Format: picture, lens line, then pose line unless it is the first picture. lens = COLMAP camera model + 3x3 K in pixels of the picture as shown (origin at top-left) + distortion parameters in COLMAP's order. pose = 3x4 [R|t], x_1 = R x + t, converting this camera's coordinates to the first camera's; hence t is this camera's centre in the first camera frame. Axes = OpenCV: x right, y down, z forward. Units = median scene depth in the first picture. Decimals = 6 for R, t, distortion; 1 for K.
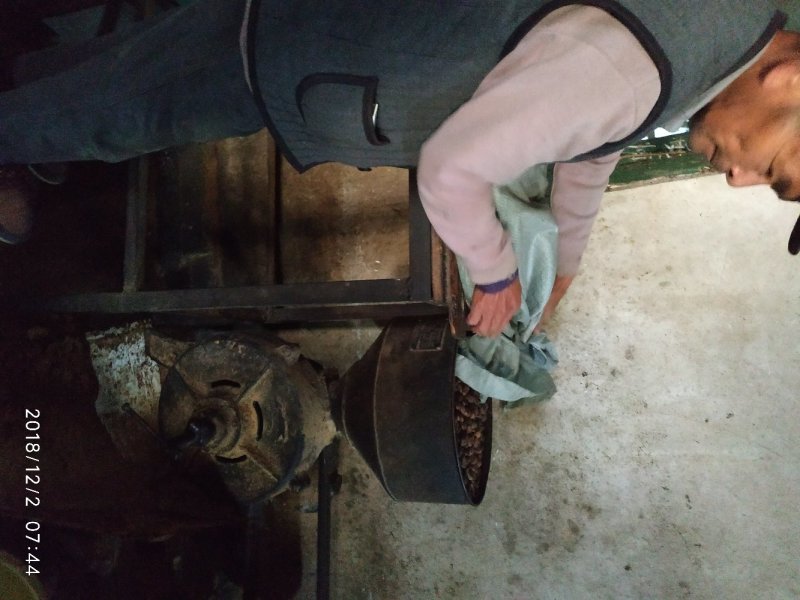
lens RADIAL K [[580.9, 0, 395.6], [0, 580.9, 299.1], [0, 0, 1]] dist [-0.000174, -0.013049]
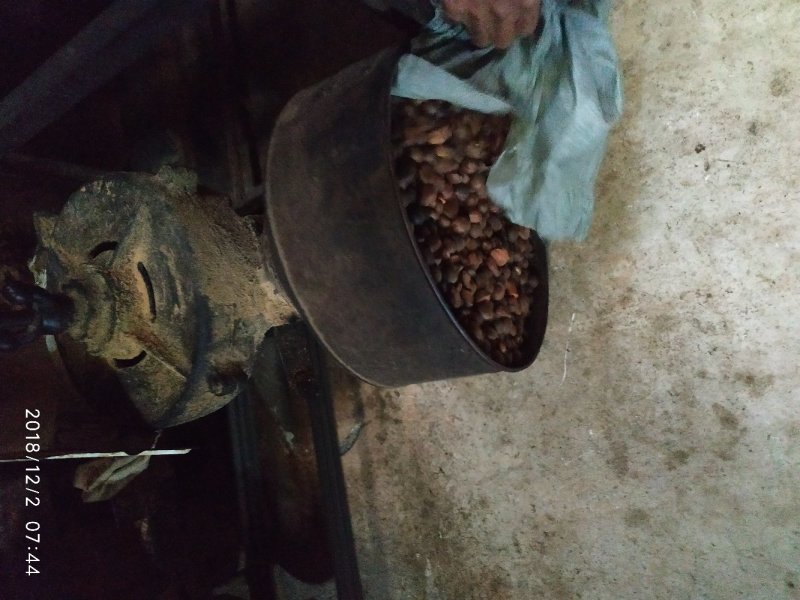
lens RADIAL K [[580.9, 0, 395.6], [0, 580.9, 299.1], [0, 0, 1]] dist [-0.000174, -0.013049]
pose [[0.959458, -0.165633, -0.228050, 0.143155], [0.167419, 0.985817, -0.011629, 0.228813], [0.226742, -0.027022, 0.973580, 0.371274]]
